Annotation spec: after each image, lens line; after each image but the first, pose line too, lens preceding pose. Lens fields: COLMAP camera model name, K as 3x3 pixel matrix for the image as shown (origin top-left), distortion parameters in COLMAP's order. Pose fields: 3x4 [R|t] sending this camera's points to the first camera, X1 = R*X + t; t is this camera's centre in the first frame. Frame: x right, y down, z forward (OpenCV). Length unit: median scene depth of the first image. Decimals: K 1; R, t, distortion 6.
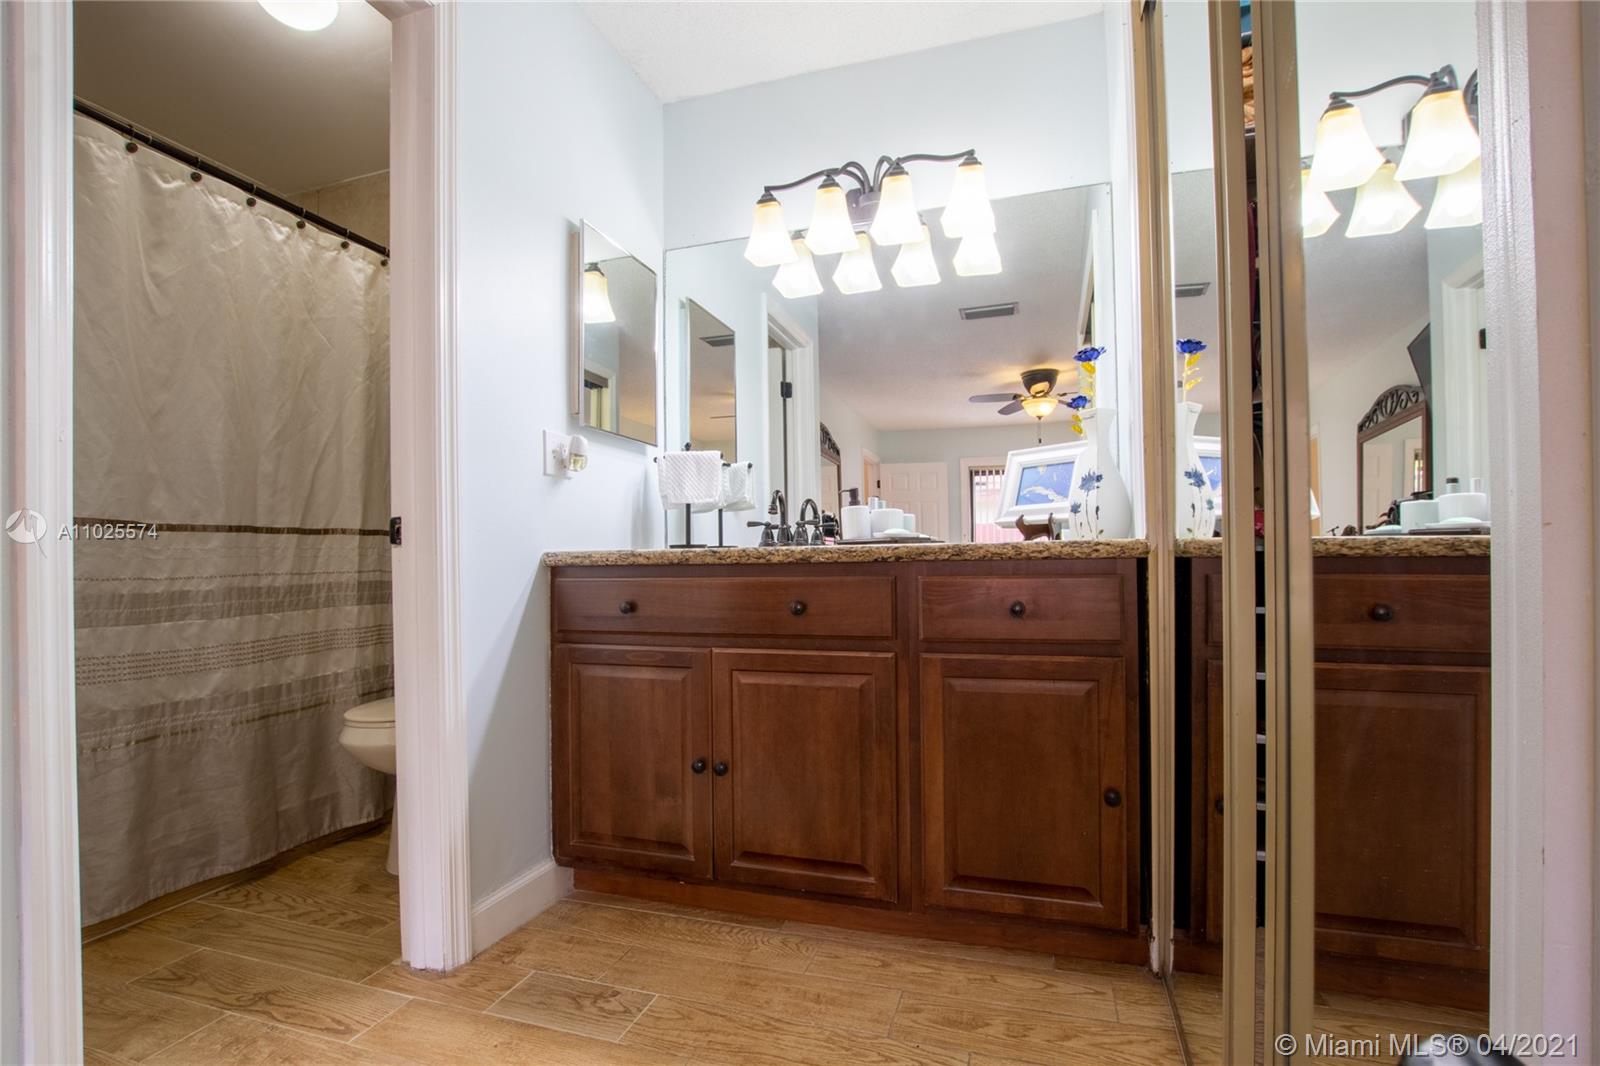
lens RADIAL K [[781.9, 0, 800.5], [0, 781.9, 544.0], [0, 0, 1]] dist [-0.026043, -0.000256]
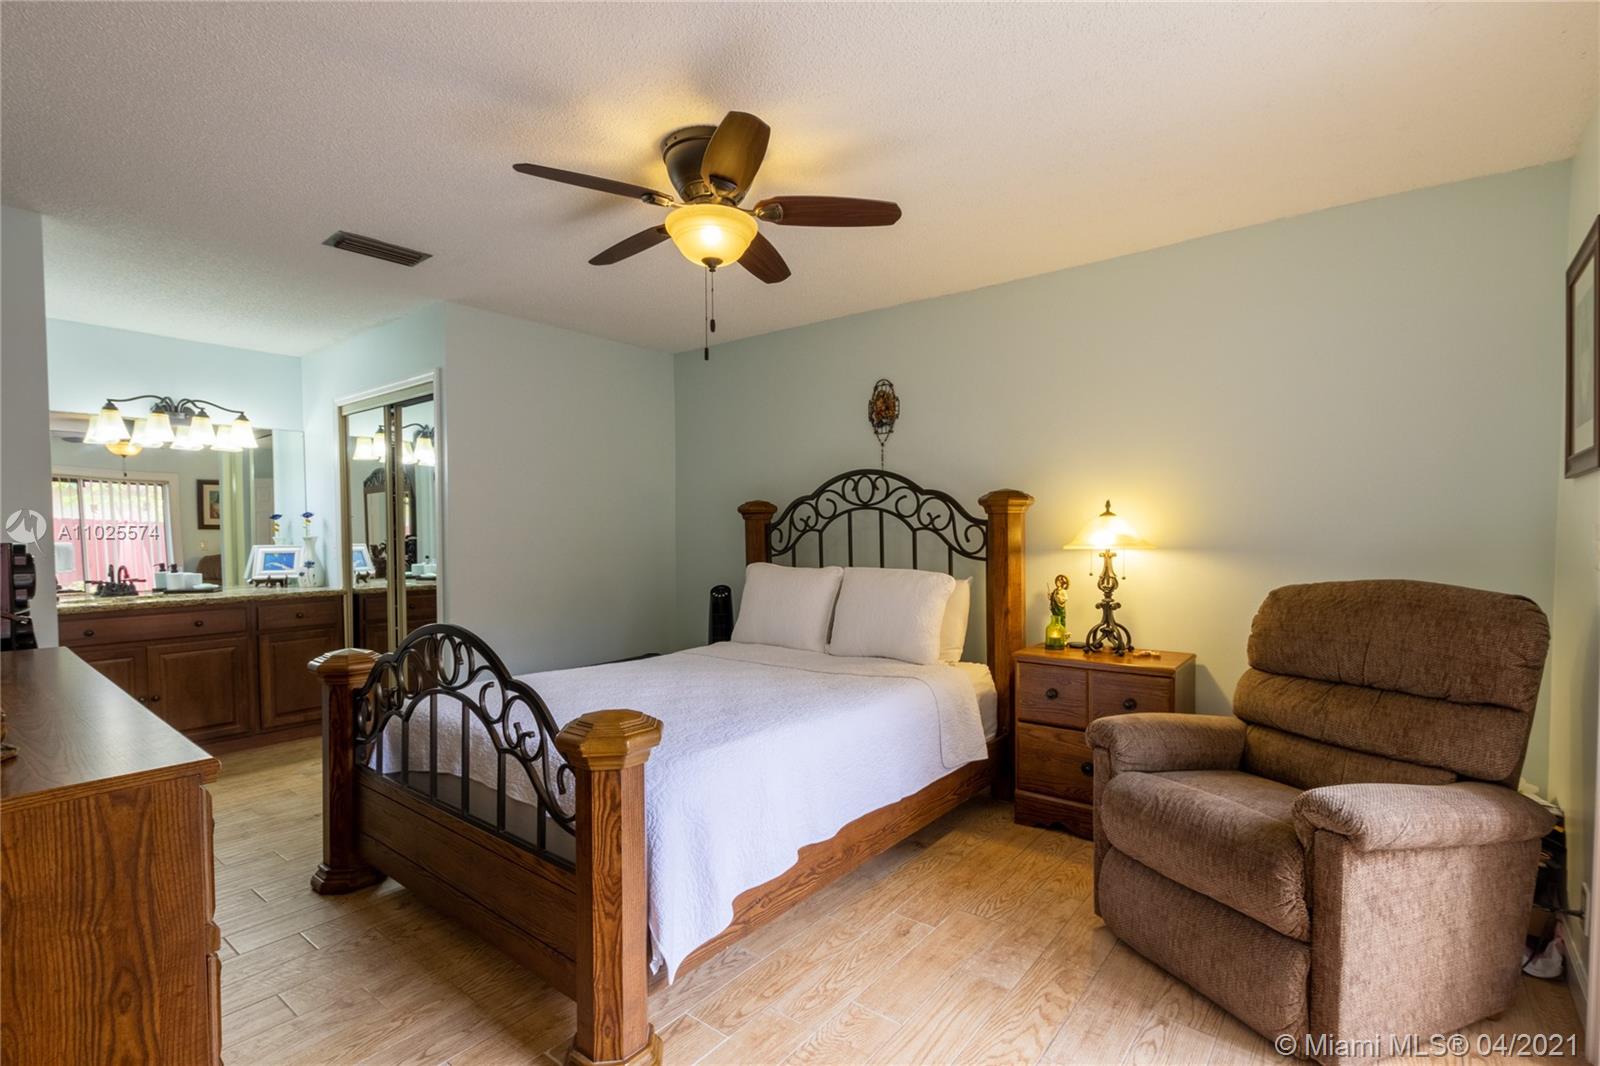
lens RADIAL K [[743.1, 0, 801.5], [0, 743.1, 554.8], [0, 0, 1]] dist [-0.021712, 0.000237]
pose [[0.367730, -0.020673, 0.929703, -1.338688], [-0.004542, 0.999701, 0.024026, -0.182247], [-0.929922, -0.013058, 0.367526, -1.472385]]
